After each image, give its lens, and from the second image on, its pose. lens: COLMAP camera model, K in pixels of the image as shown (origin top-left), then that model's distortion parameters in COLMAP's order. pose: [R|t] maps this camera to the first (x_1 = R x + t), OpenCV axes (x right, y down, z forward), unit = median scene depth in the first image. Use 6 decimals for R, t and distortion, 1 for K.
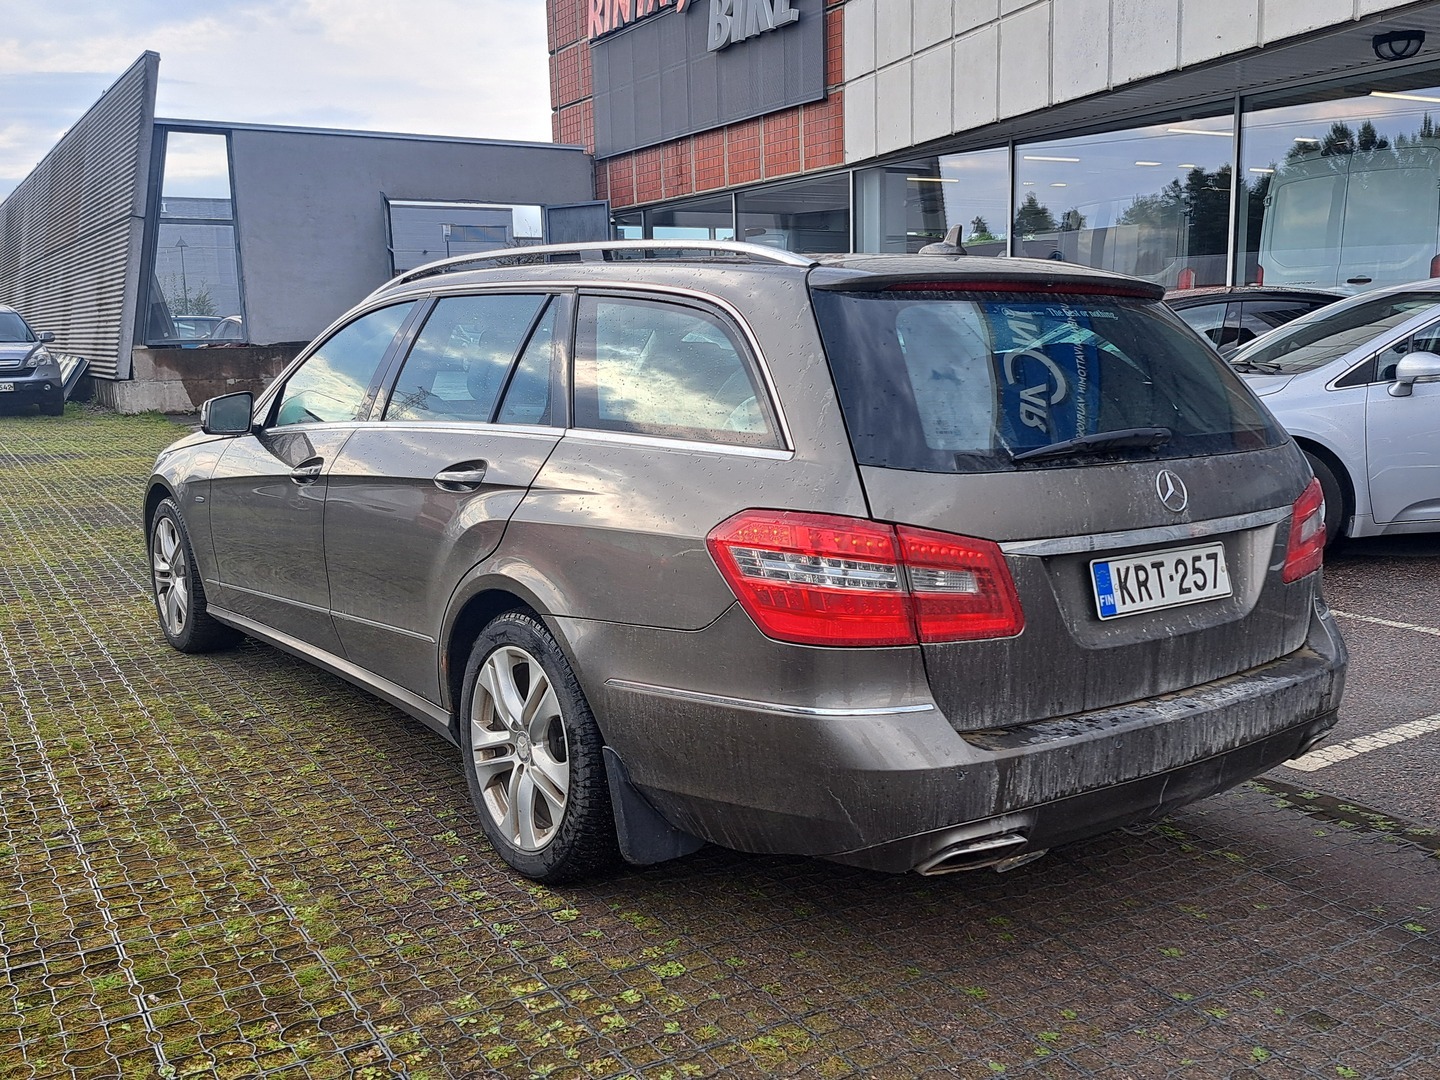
lens RADIAL K [[1293.1, 0, 724.2], [0, 1293.1, 532.4], [0, 0, 1]] dist [0.133704, -0.238279]
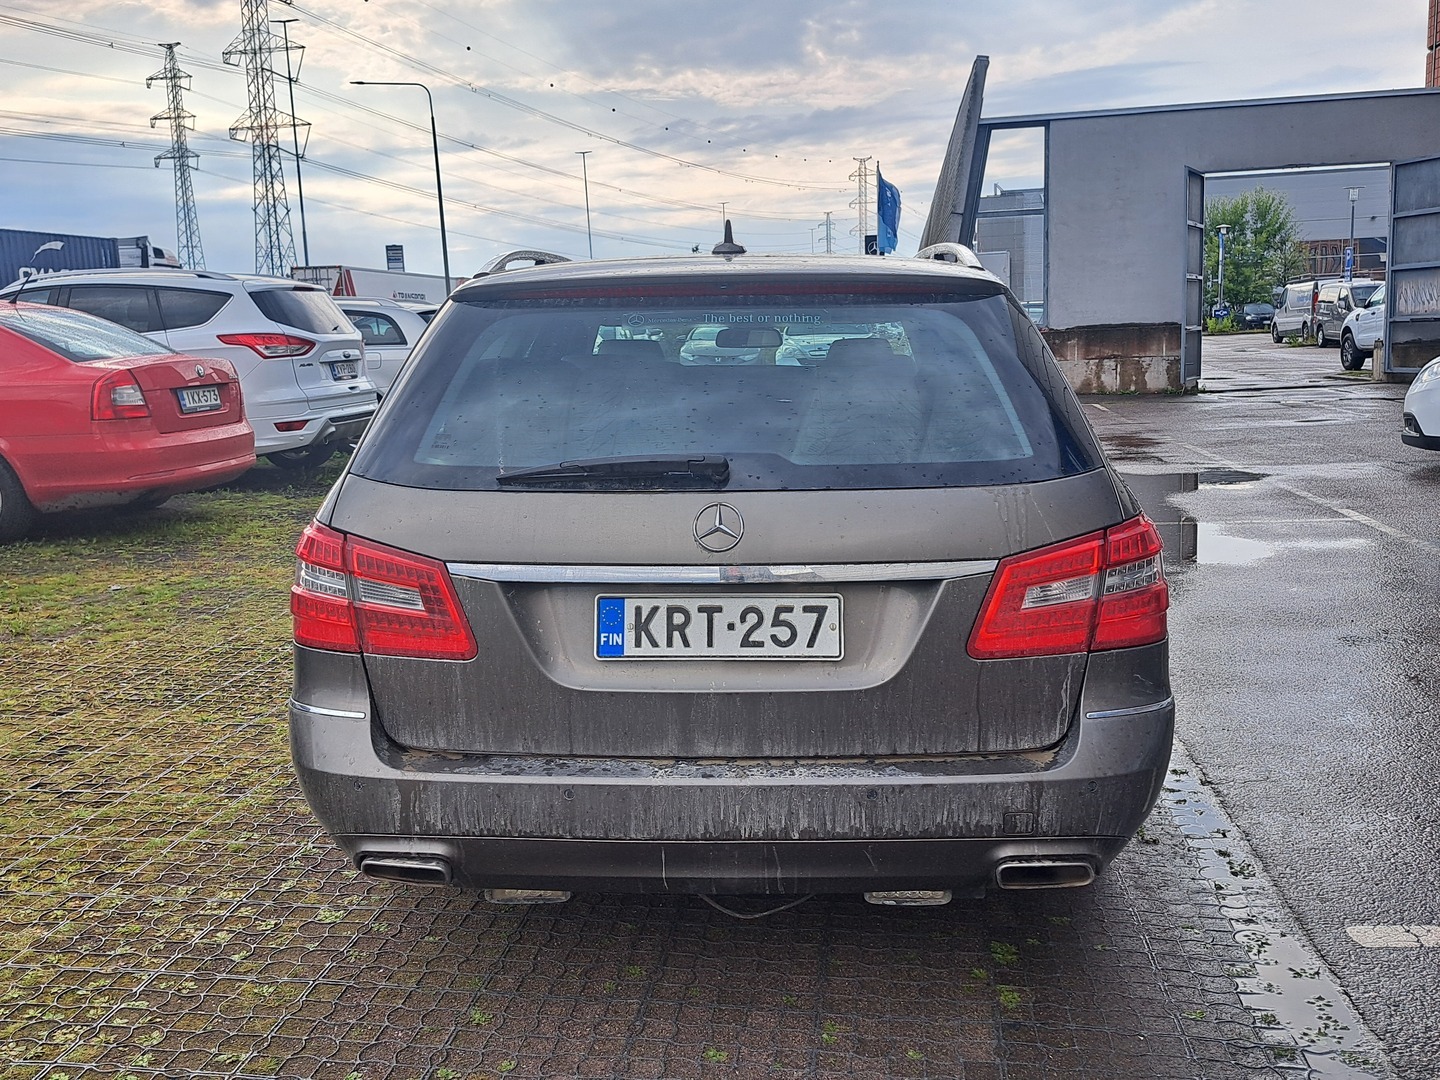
lens RADIAL K [[1293.1, 0, 724.2], [0, 1293.1, 532.4], [0, 0, 1]] dist [0.133704, -0.238279]
pose [[0.770167, 0.086067, -0.632009, 0.885662], [-0.075777, 0.996183, 0.043319, -0.065109], [0.633325, 0.014529, 0.773749, 0.337457]]
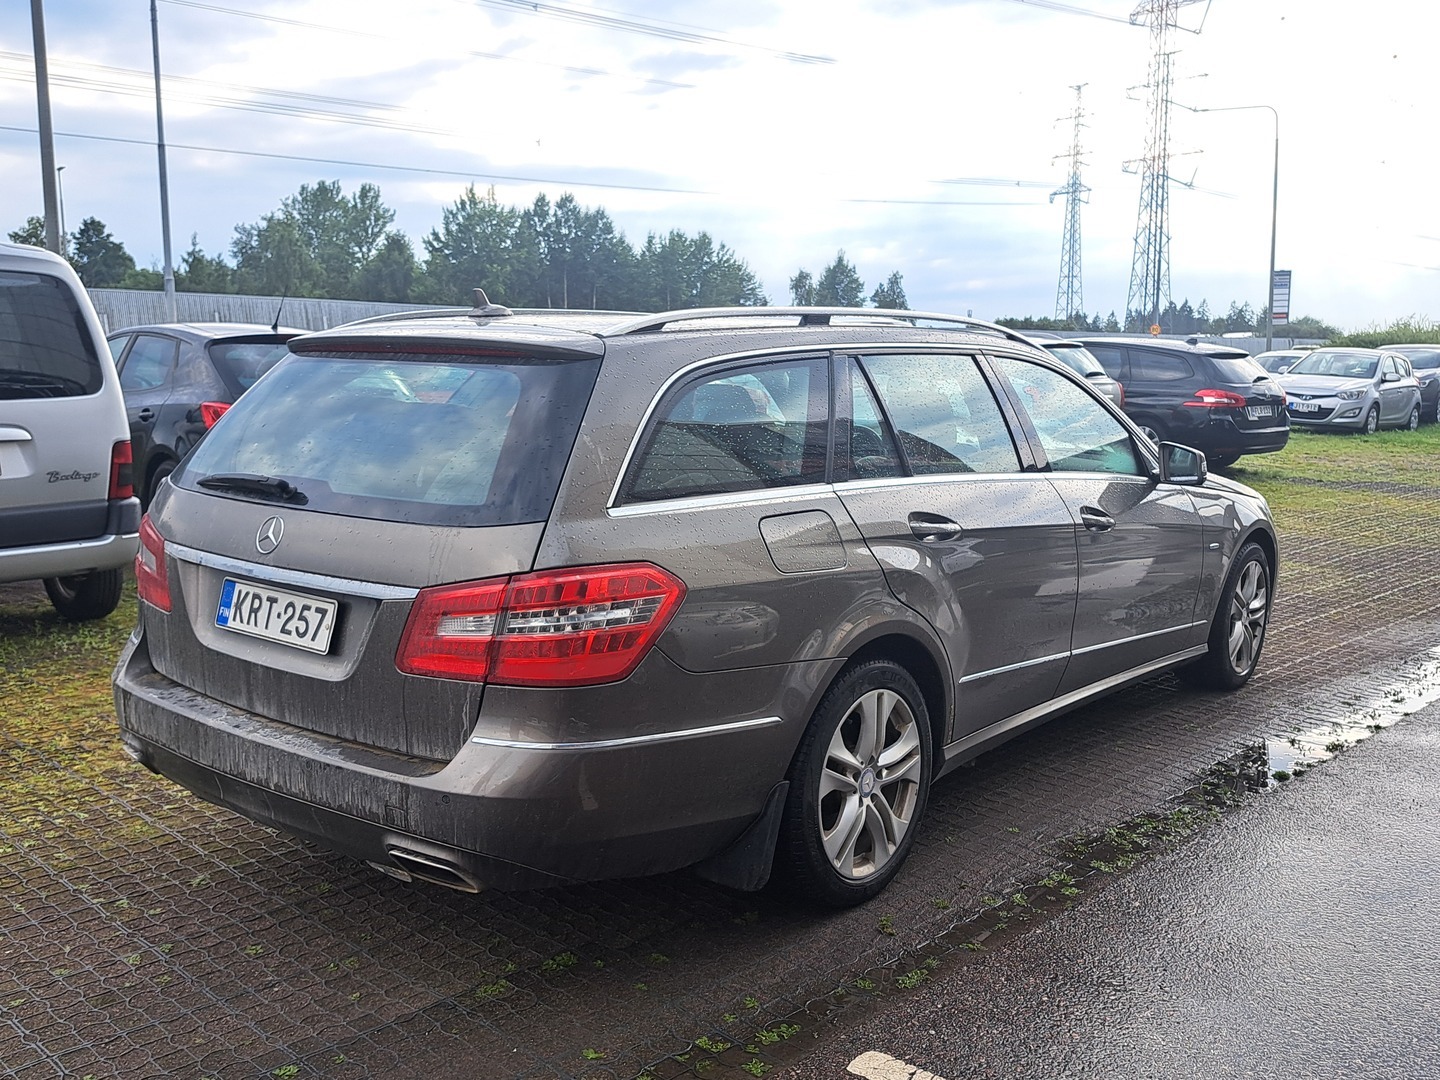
lens RADIAL K [[1293.1, 0, 724.2], [0, 1293.1, 532.4], [0, 0, 1]] dist [0.133704, -0.238279]
pose [[0.247675, 0.134025, -0.959528, 1.491280], [-0.153755, 0.983272, 0.097653, -0.199754], [0.956565, 0.123346, 0.264139, 1.071870]]
